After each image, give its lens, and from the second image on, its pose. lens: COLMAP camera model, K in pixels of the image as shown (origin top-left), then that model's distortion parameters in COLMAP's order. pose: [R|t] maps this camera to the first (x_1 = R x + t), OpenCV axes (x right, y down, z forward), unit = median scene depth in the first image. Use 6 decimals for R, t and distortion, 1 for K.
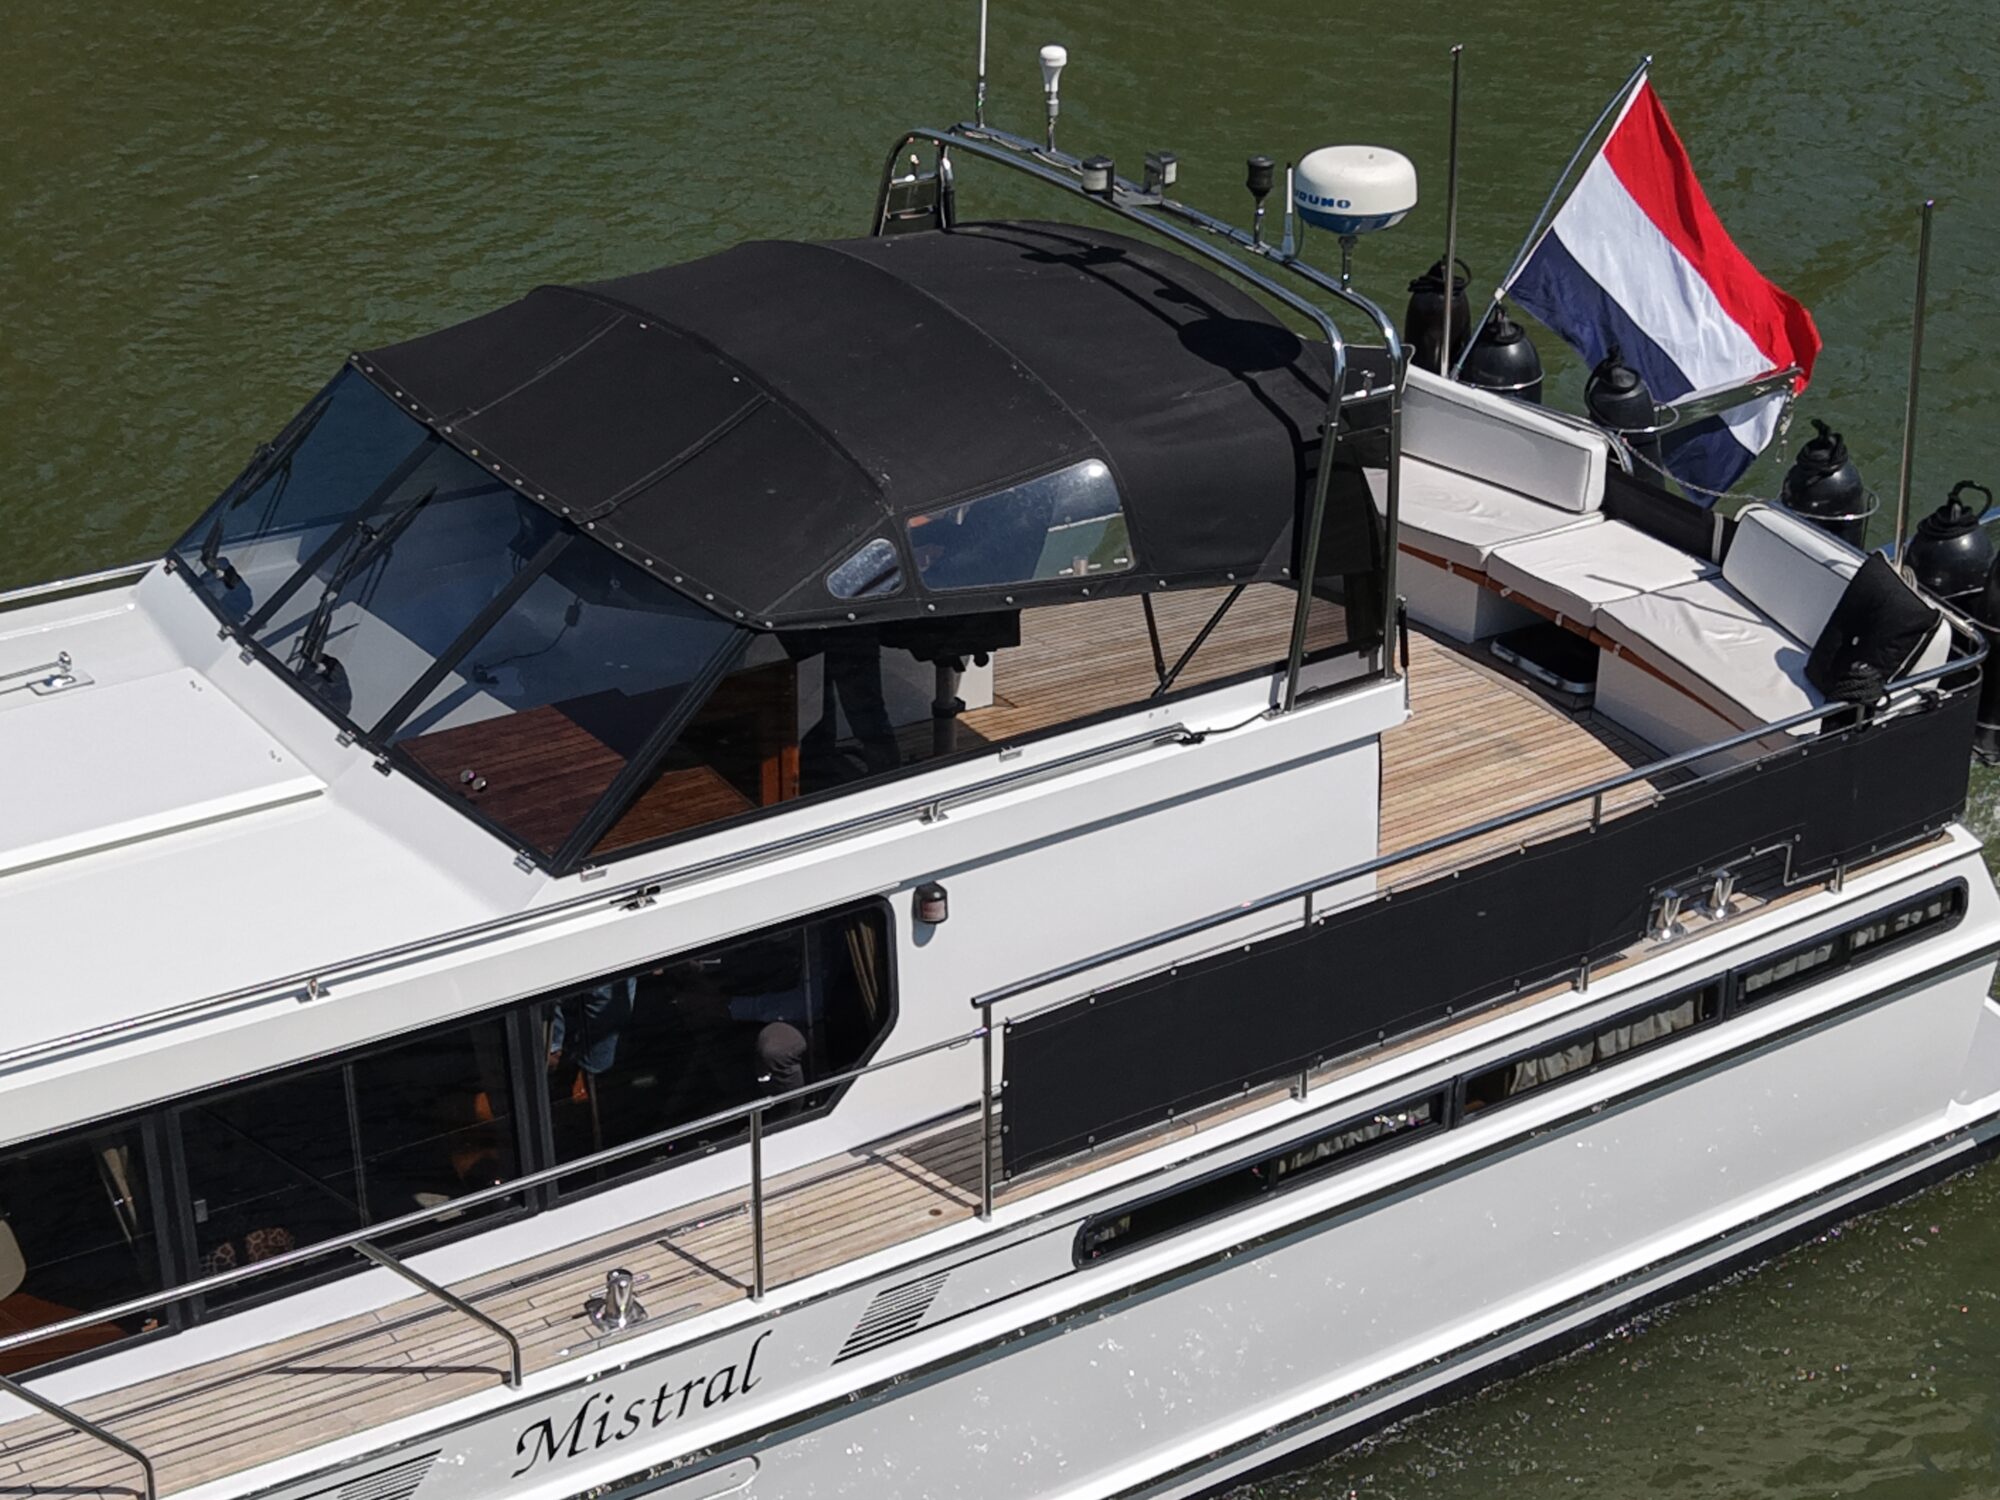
lens RADIAL K [[3793.5, 0, 991.6], [0, 3793.5, 830.9], [0, 0, 1]] dist [0.254504, -1.131650]
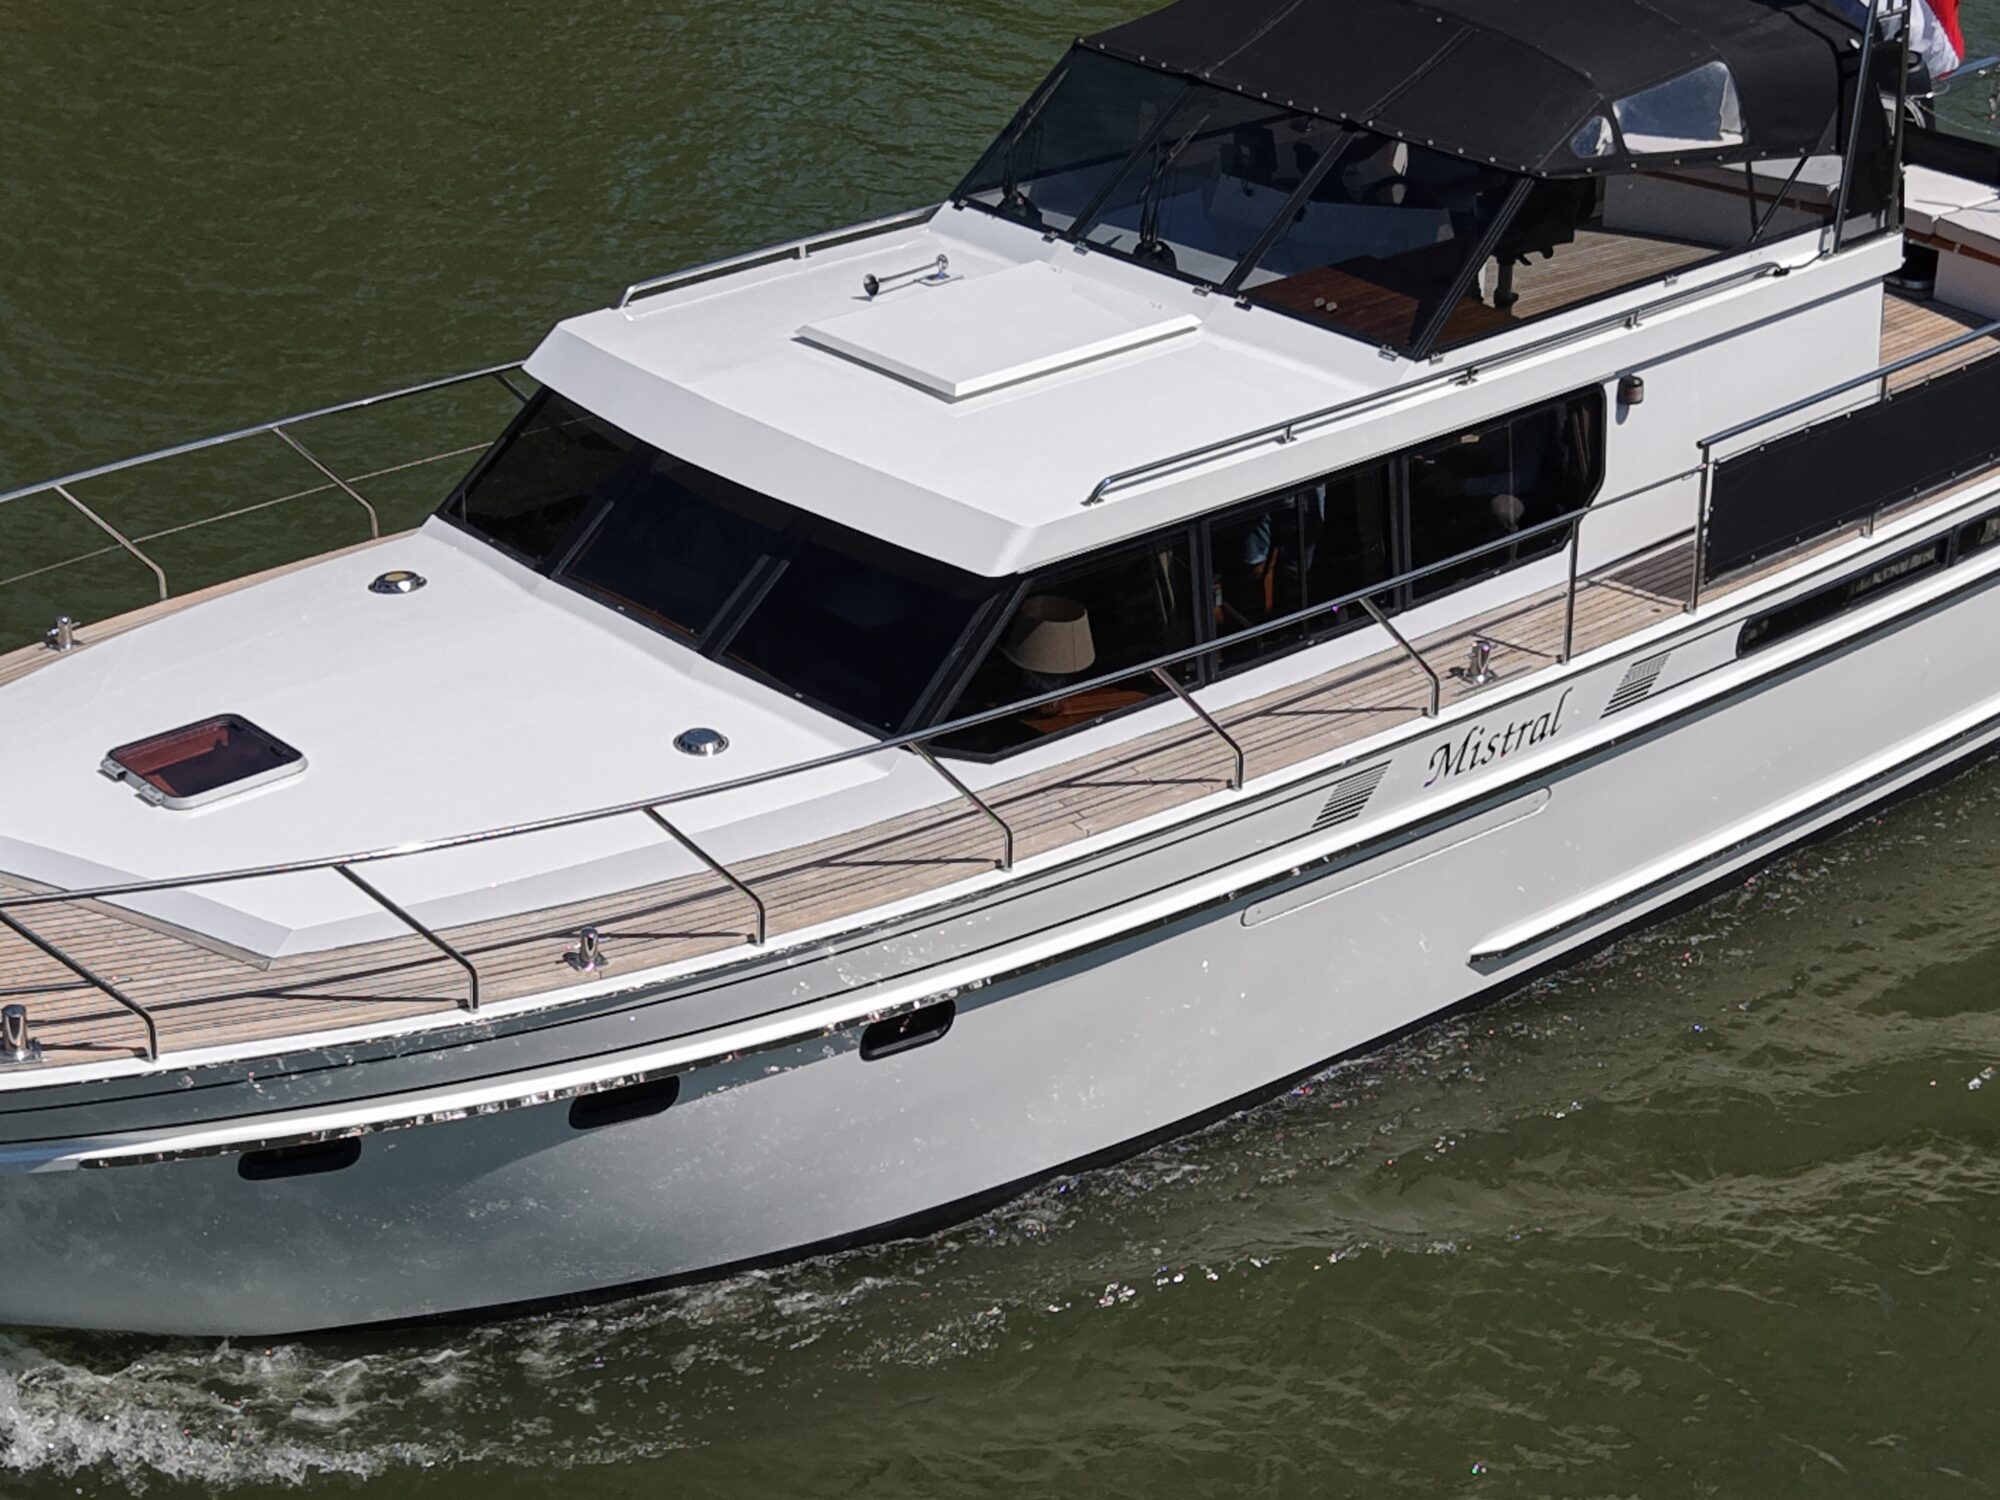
lens RADIAL K [[3793.5, 0, 991.6], [0, 3793.5, 830.9], [0, 0, 1]] dist [0.254504, -1.131650]
pose [[0.991092, -0.062090, 0.117820, -0.397361], [0.062026, 0.998066, 0.004219, 0.150451], [-0.117855, 0.003127, 0.993026, -0.322467]]
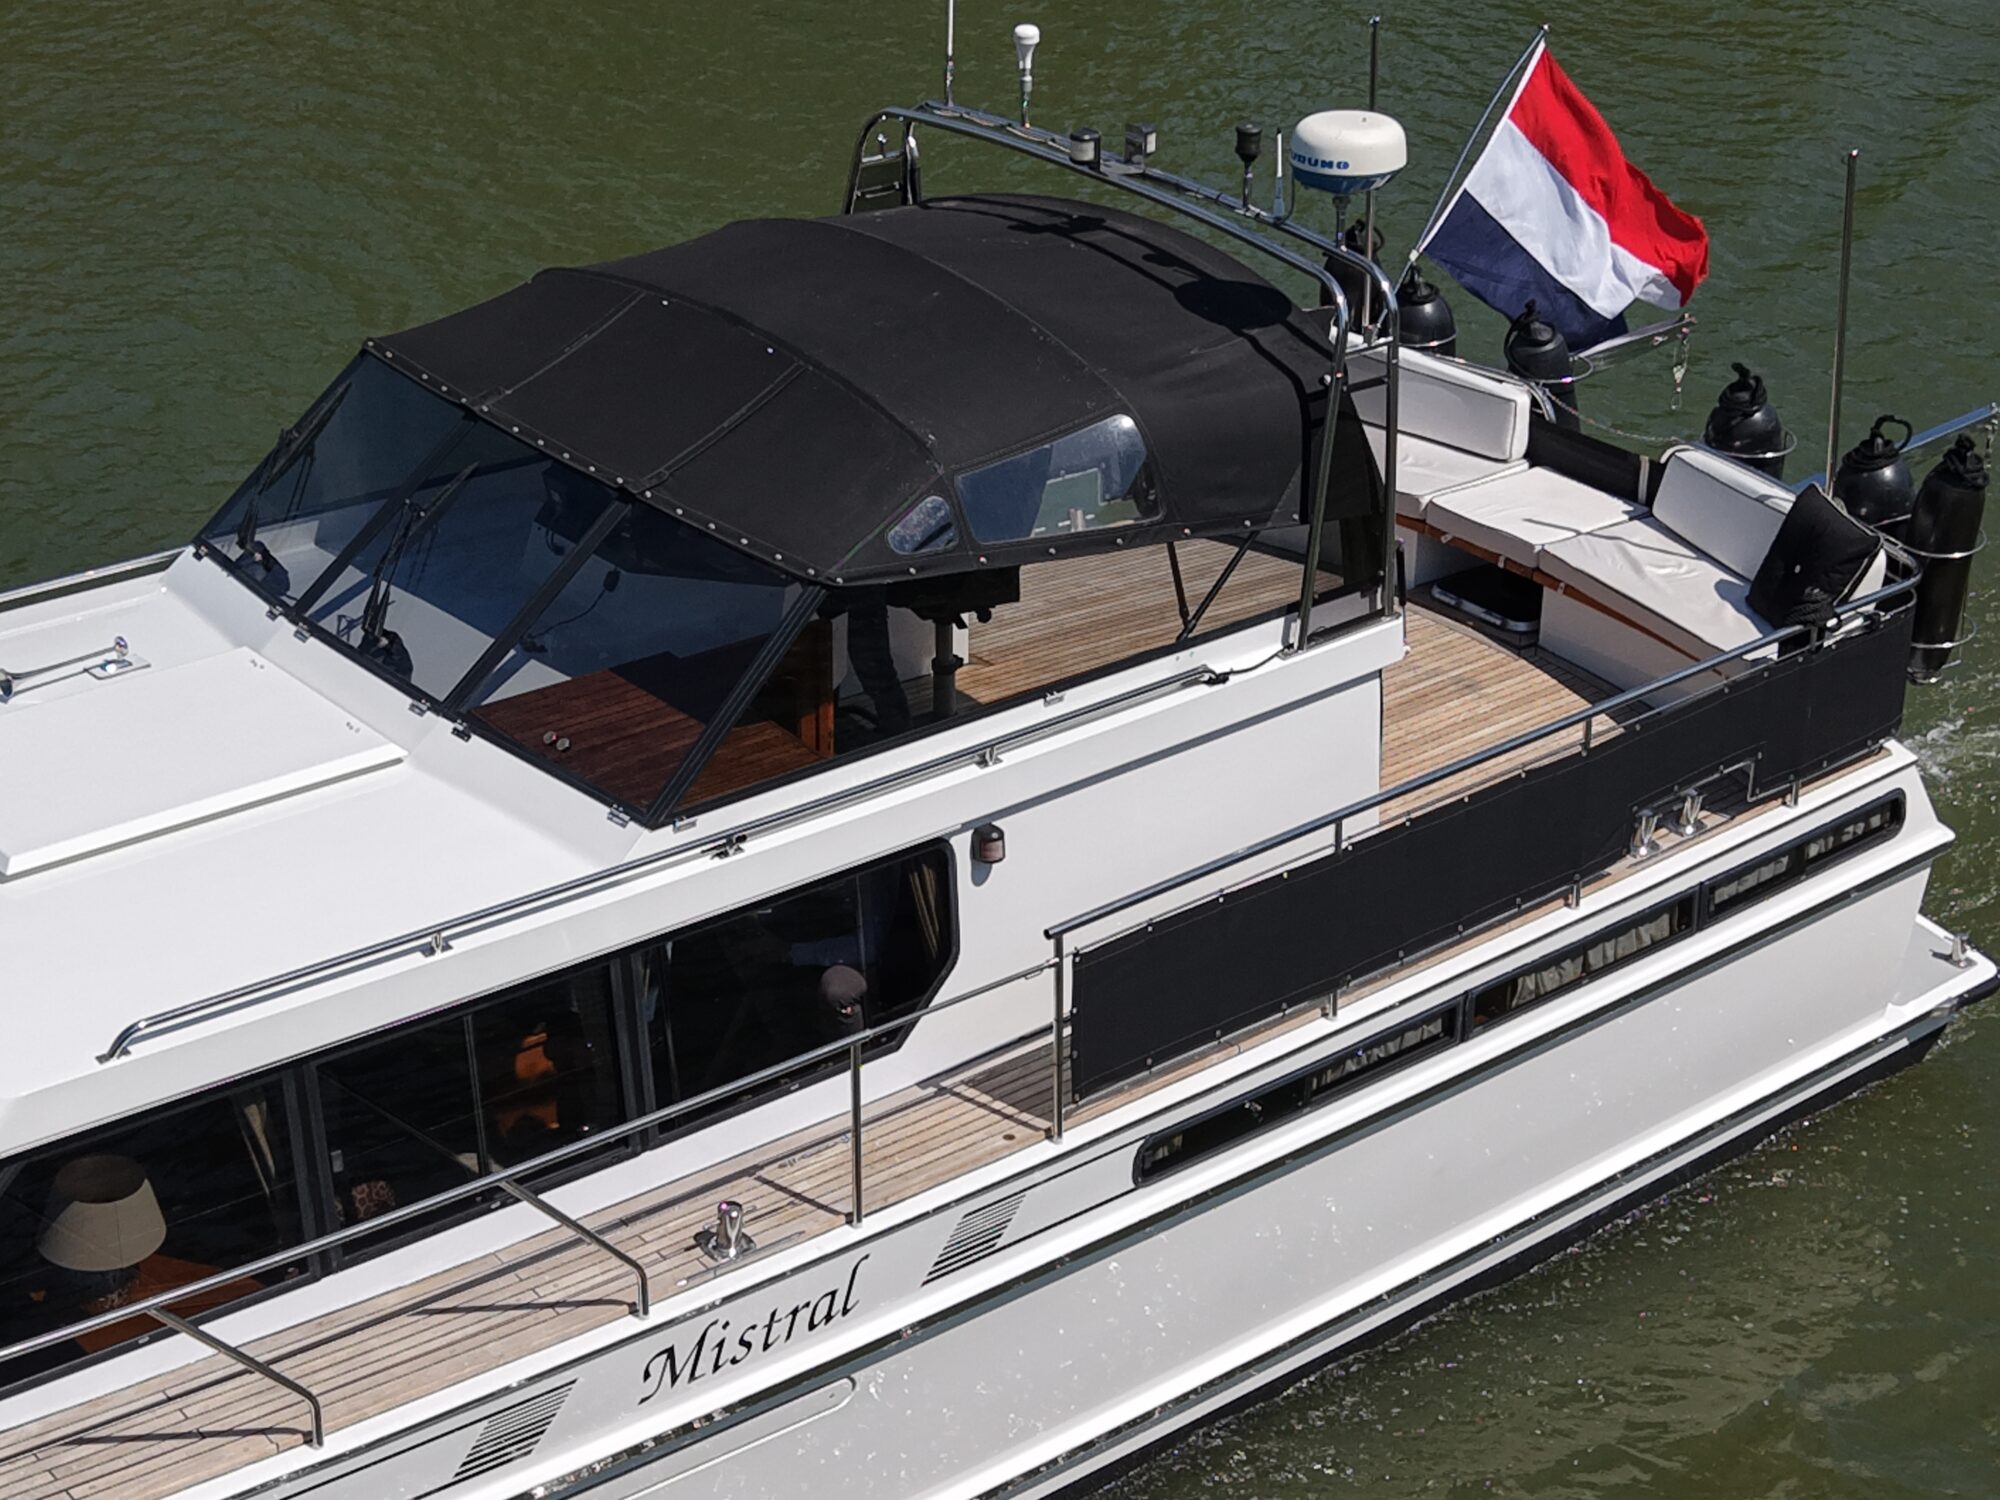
lens RADIAL K [[3793.5, 0, 991.6], [0, 3793.5, 830.9], [0, 0, 1]] dist [0.254504, -1.131650]
pose [[0.996019, -0.041108, 0.079101, -0.093653], [0.041076, 0.999154, 0.002034, 0.012862], [-0.079118, 0.001223, 0.996864, -0.041475]]
